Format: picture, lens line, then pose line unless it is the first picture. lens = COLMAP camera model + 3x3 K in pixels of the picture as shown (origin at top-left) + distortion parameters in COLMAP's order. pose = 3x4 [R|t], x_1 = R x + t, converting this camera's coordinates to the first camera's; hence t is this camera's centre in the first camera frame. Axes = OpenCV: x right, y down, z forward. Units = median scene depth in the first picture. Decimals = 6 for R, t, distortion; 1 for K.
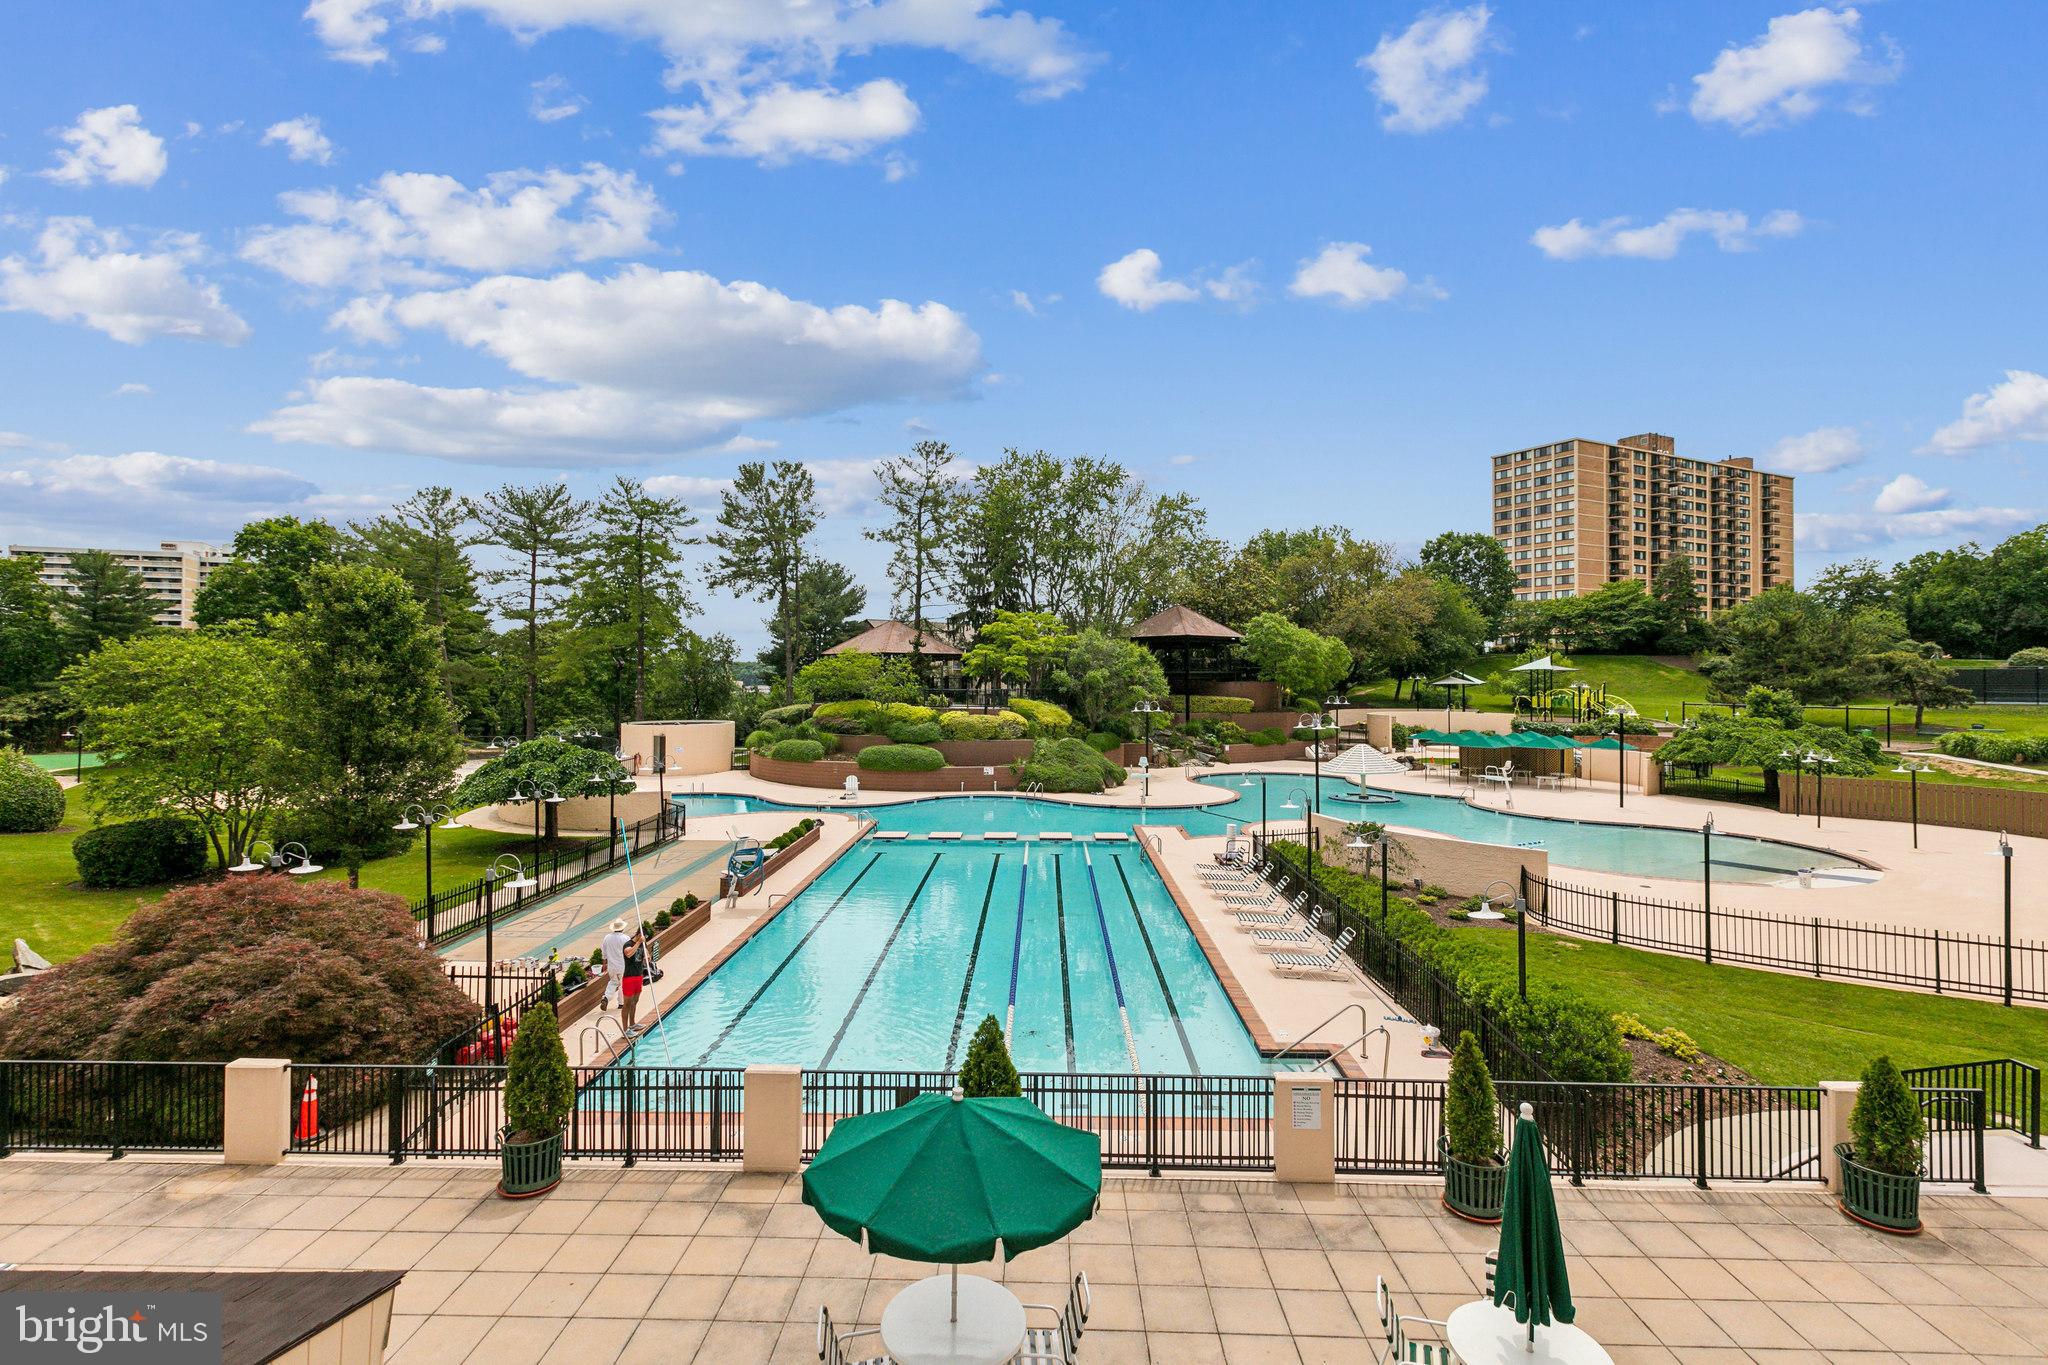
lens RADIAL K [[922.8, 0, 1024.0], [0, 922.8, 682.5], [0, 0, 1]] dist [0.000387, -0.000033]
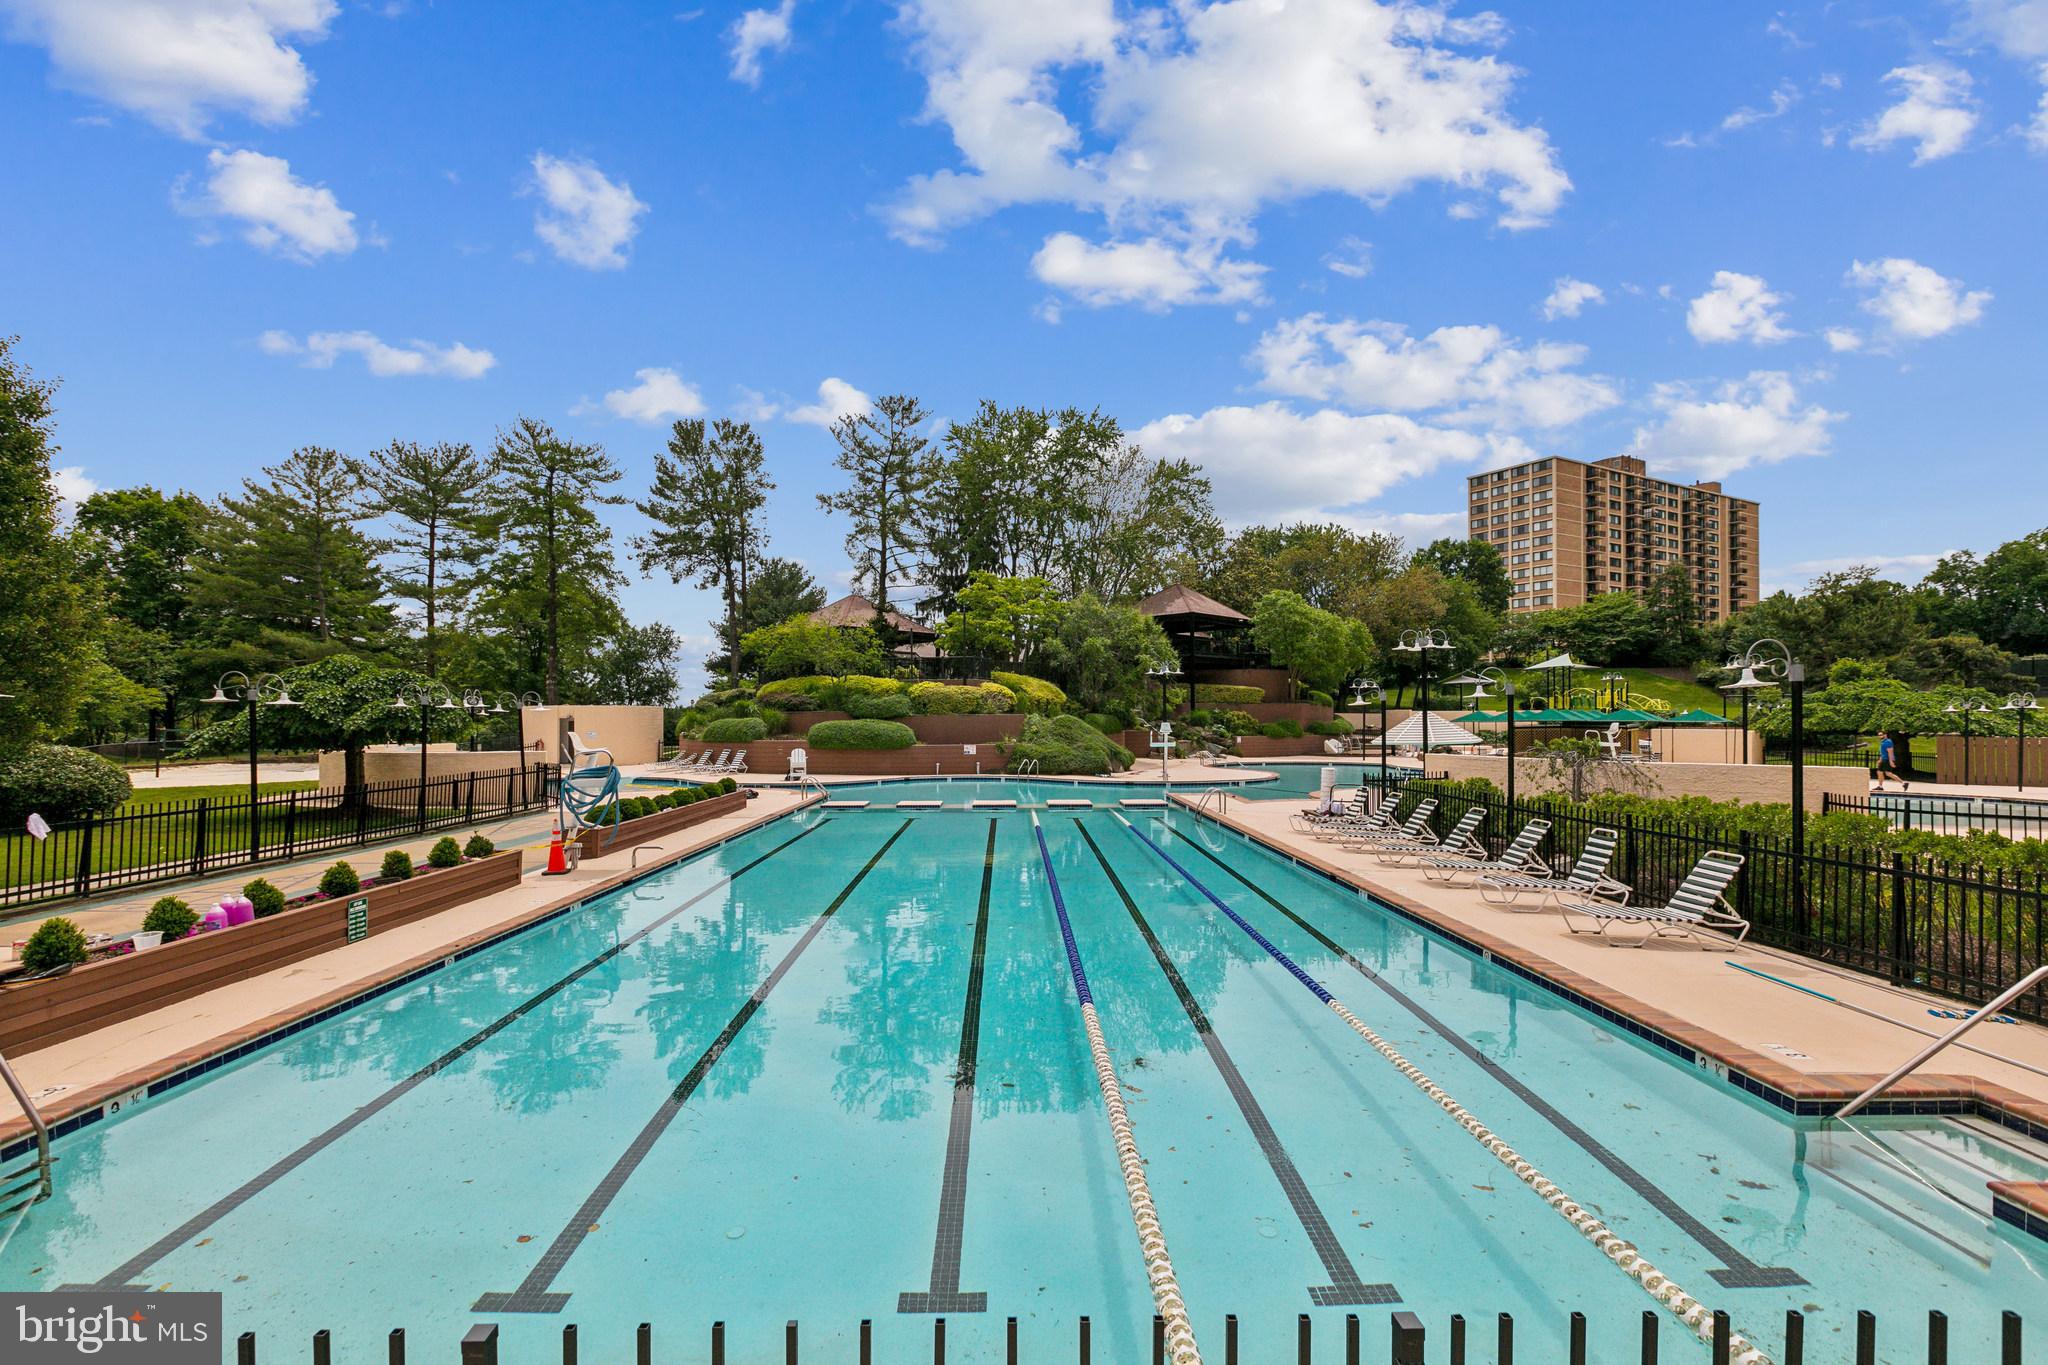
lens RADIAL K [[902.6, 0, 1028.0], [0, 902.6, 731.1], [0, 0, 1]] dist [0.000858, 0.000030]
pose [[0.999033, -0.003969, 0.043786, -0.014269], [0.003829, 0.999987, 0.003301, 0.050430], [-0.043798, -0.003130, 0.999035, 0.131709]]
